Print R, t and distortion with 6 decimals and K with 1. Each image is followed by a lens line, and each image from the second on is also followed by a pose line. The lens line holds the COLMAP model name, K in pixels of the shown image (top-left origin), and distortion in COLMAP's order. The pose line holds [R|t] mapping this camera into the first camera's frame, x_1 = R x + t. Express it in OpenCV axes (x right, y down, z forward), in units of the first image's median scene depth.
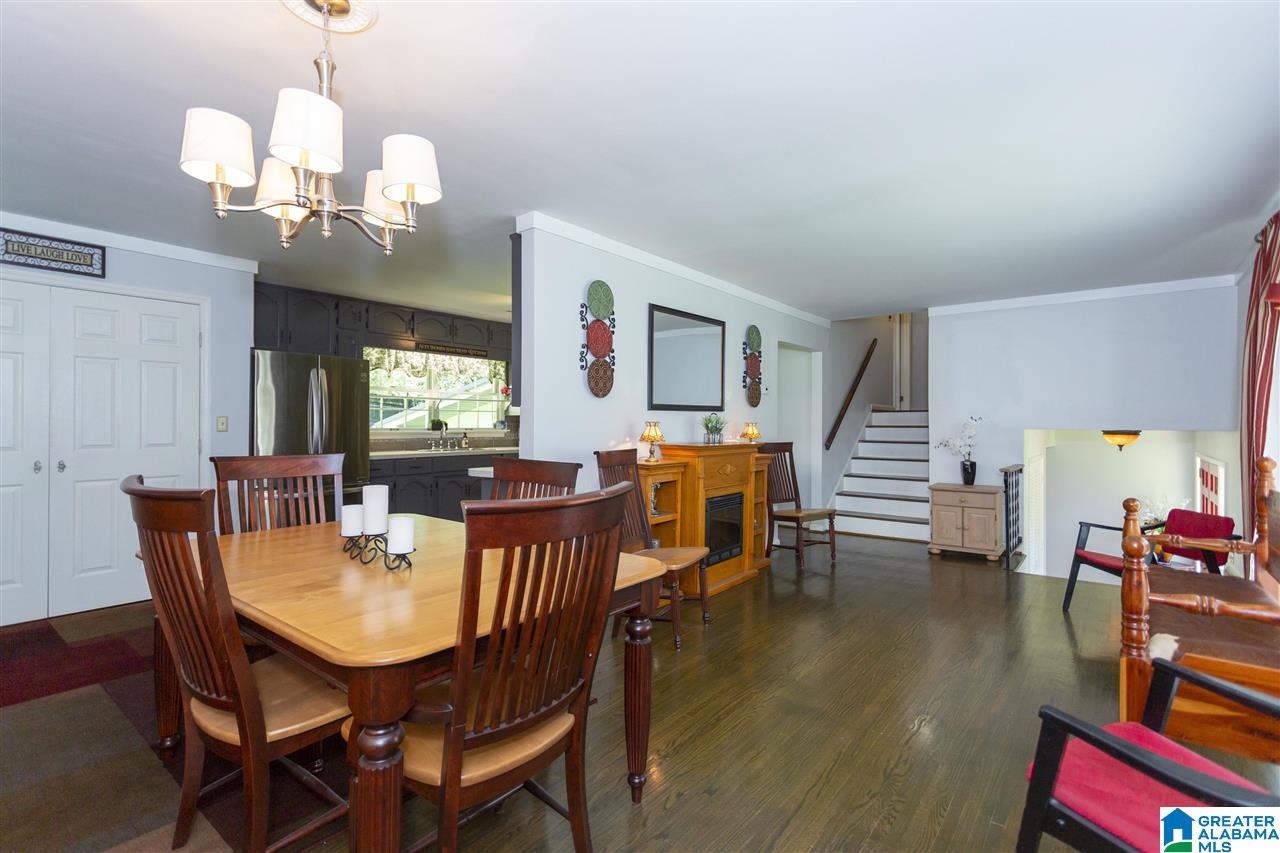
lens RADIAL K [[604.9, 0, 644.6], [0, 604.9, 428.5], [0, 0, 1]] dist [0.002939, 0.001217]
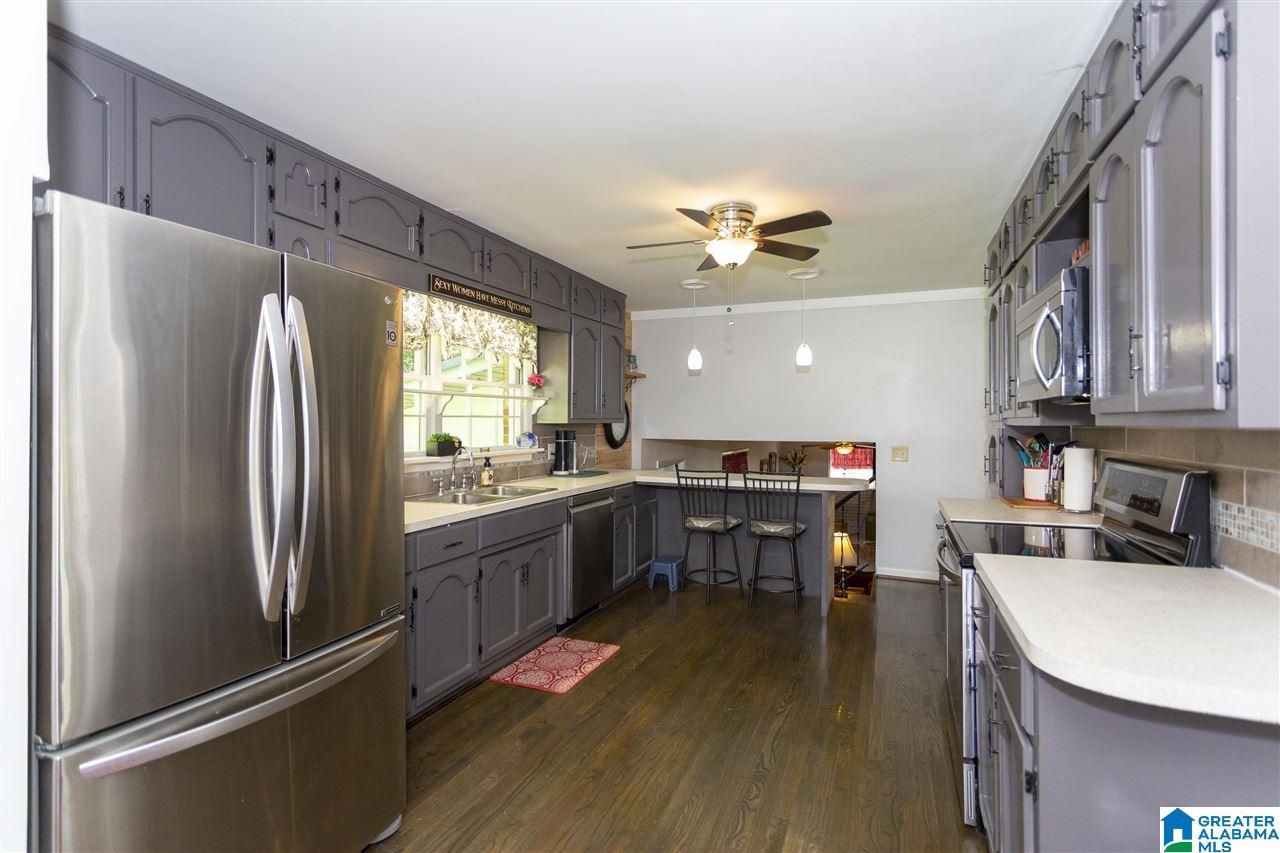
lens RADIAL K [[604.9, 0, 639.3], [0, 604.9, 428.2], [0, 0, 1]] dist [0.002939, 0.001217]
pose [[0.965081, -0.005988, 0.261885, -0.305439], [0.004147, 0.999963, 0.007584, -0.022291], [-0.261920, -0.006233, 0.965069, 0.446432]]
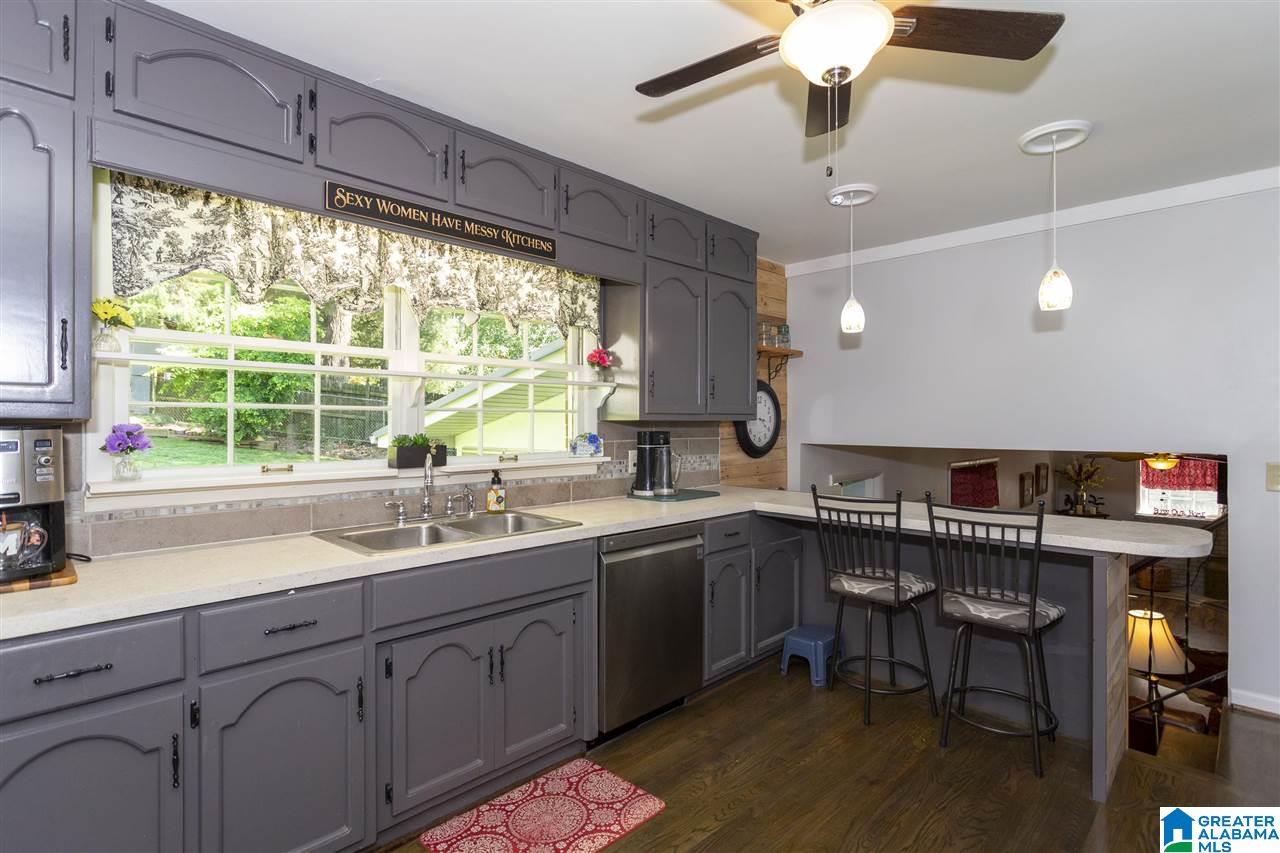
lens RADIAL K [[624.5, 0, 635.8], [0, 624.5, 425.2], [0, 0, 1]] dist [-0.009163, 0.004045]
pose [[0.993048, -0.006103, -0.117549, -0.168676], [0.005715, 0.999977, -0.003632, -0.018105], [0.117569, 0.002934, 0.993060, 0.634986]]
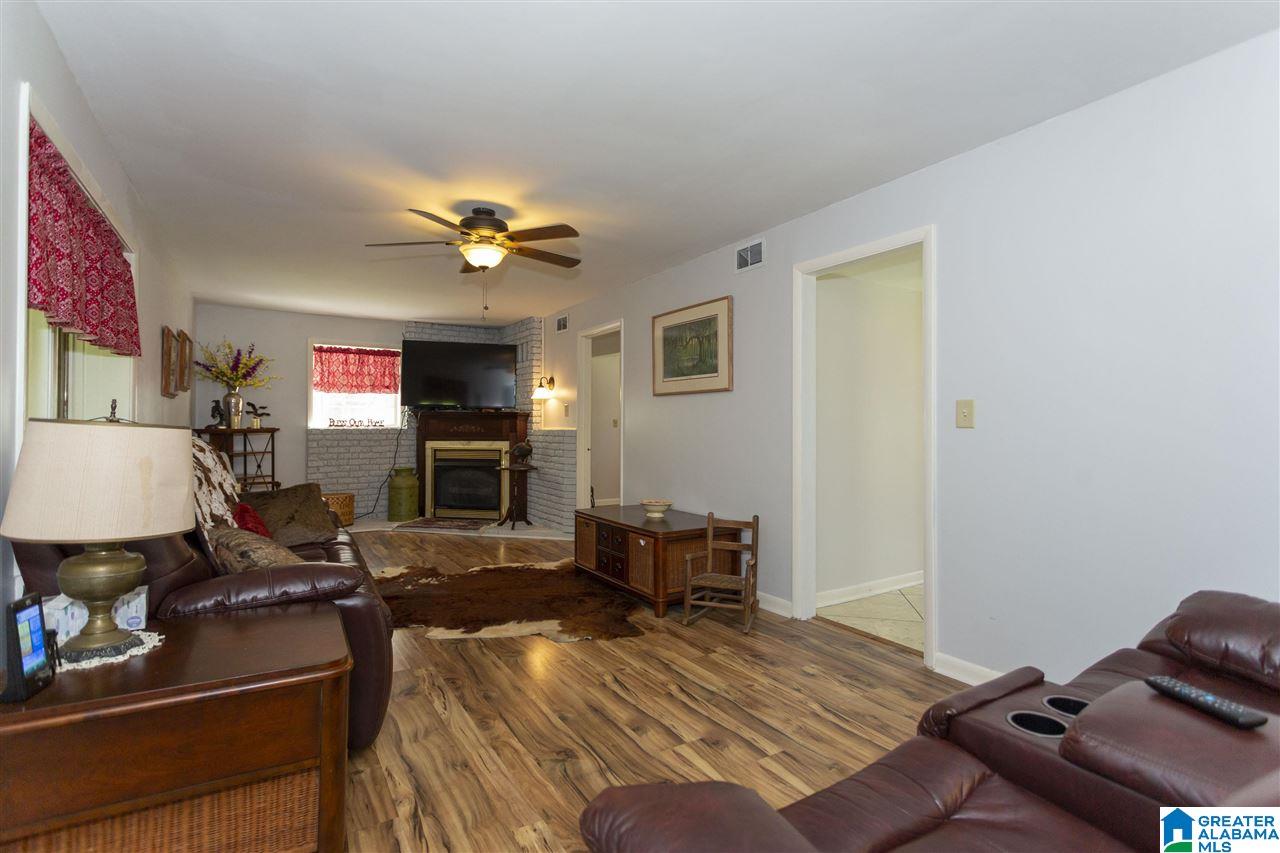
lens RADIAL K [[604.9, 0, 643.7], [0, 604.9, 422.2], [0, 0, 1]] dist [0.002939, 0.001217]
pose [[0.327066, 0.008468, 0.944964, 0.028564], [0.004603, 0.999934, -0.010554, 0.175456], [-0.944990, 0.007802, 0.327005, 1.293361]]
